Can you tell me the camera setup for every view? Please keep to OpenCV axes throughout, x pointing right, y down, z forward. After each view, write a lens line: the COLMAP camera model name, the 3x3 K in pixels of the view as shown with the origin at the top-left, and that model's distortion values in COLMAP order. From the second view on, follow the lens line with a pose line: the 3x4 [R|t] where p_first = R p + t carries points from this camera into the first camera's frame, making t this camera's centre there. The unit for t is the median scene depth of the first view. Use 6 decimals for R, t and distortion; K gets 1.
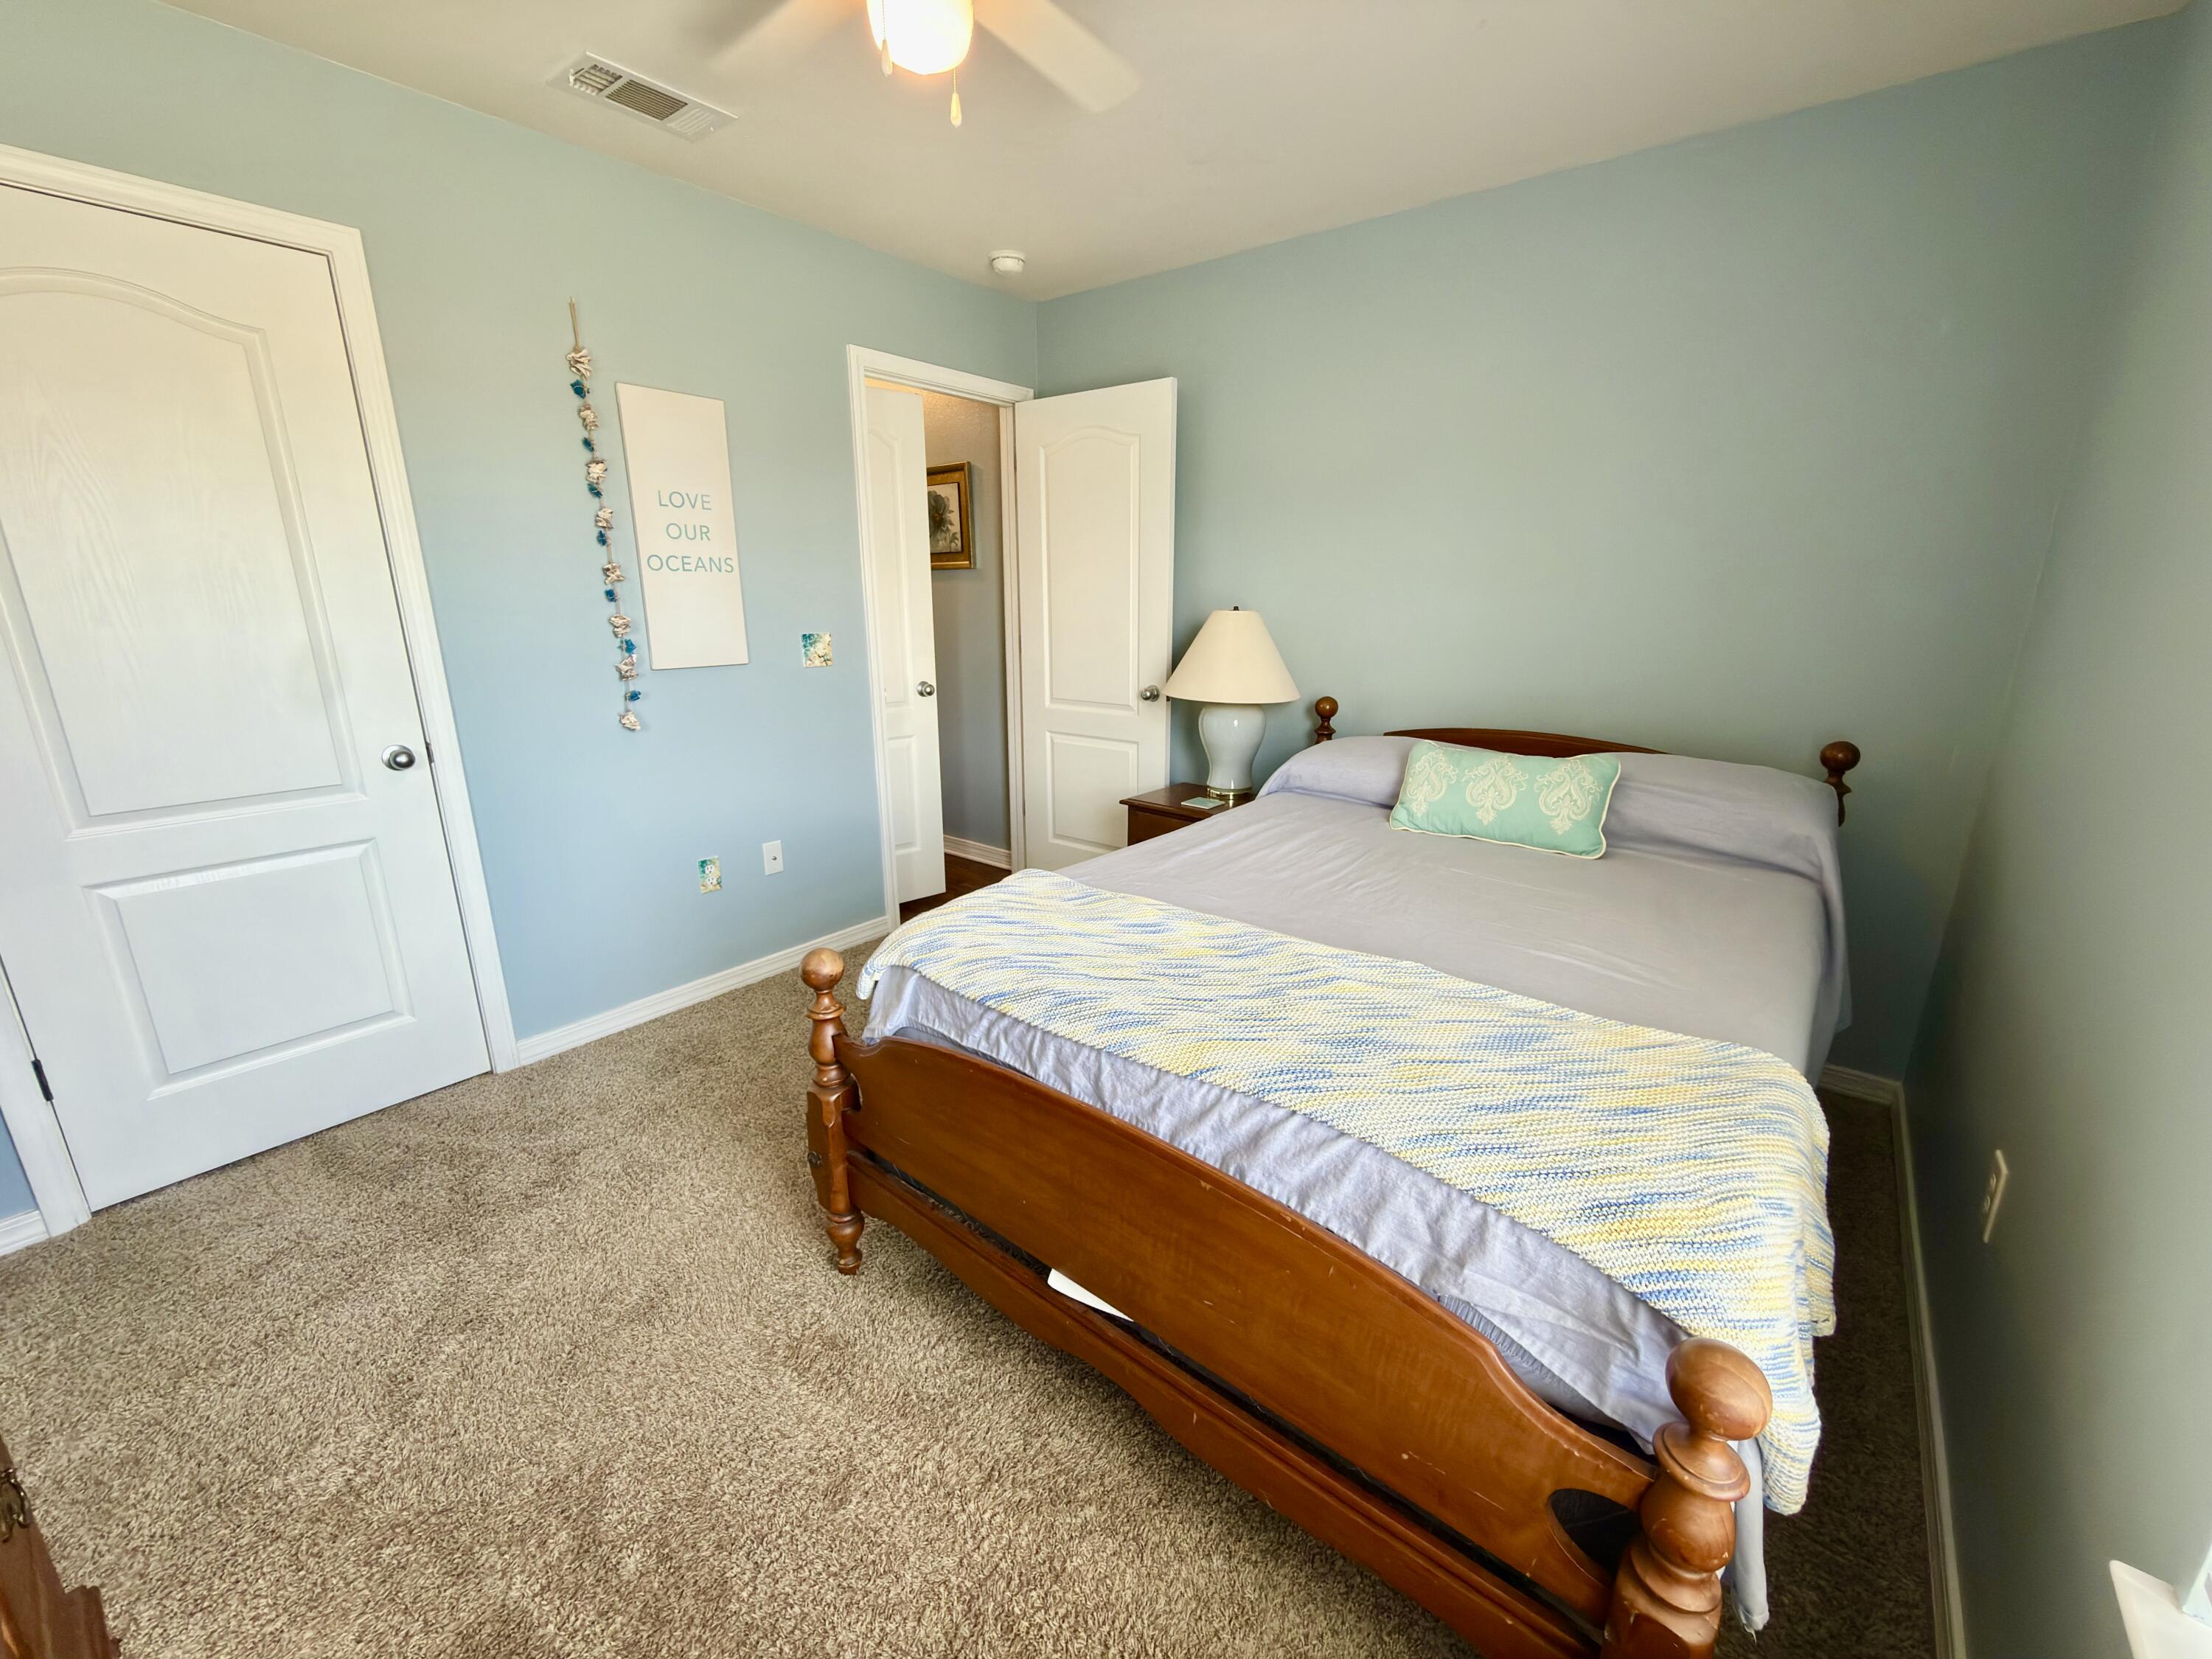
lens RADIAL K [[882.4, 0, 1106.0], [0, 882.4, 829.5], [0, 0, 1]] dist [-0.000291, 0.000091]
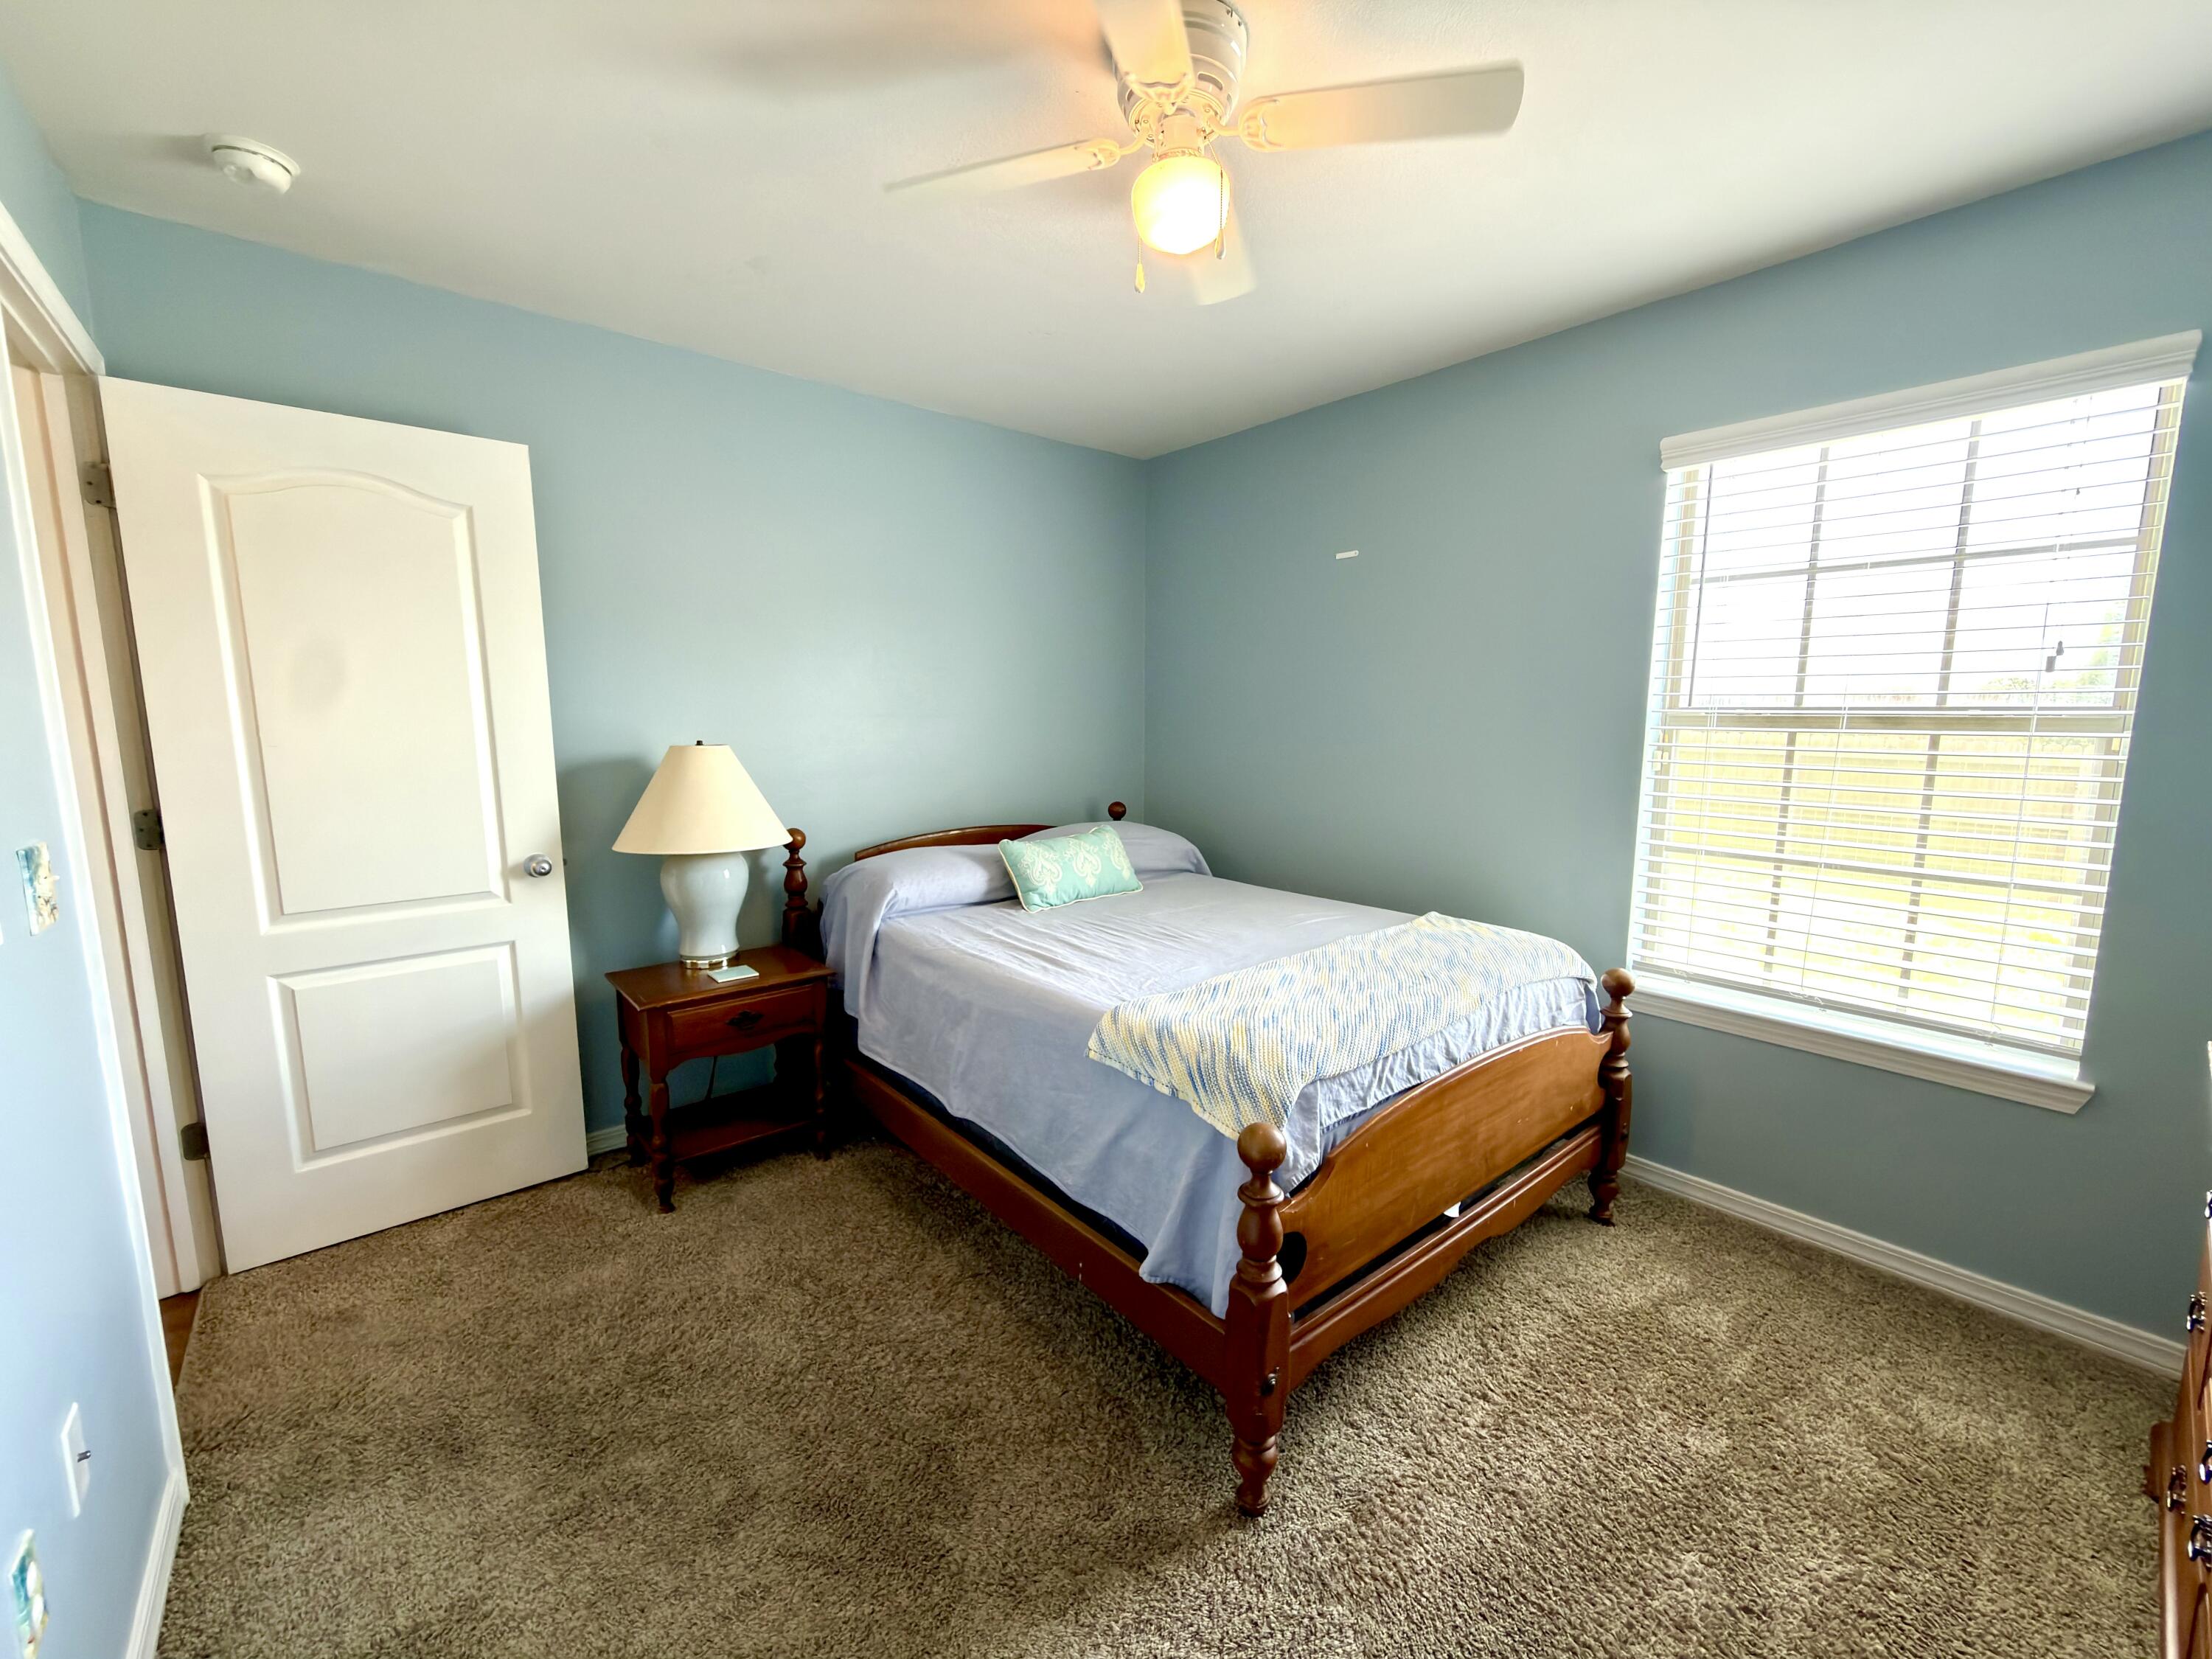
lens RADIAL K [[897.2, 0, 1106.0], [0, 897.2, 829.5], [0, 0, 1]] dist [0.001158, 0.000659]
pose [[0.191707, -0.136592, 0.971901, -1.007703], [0.259761, 0.962016, 0.083965, -0.226760], [-0.946453, 0.236365, 0.219906, 0.739113]]
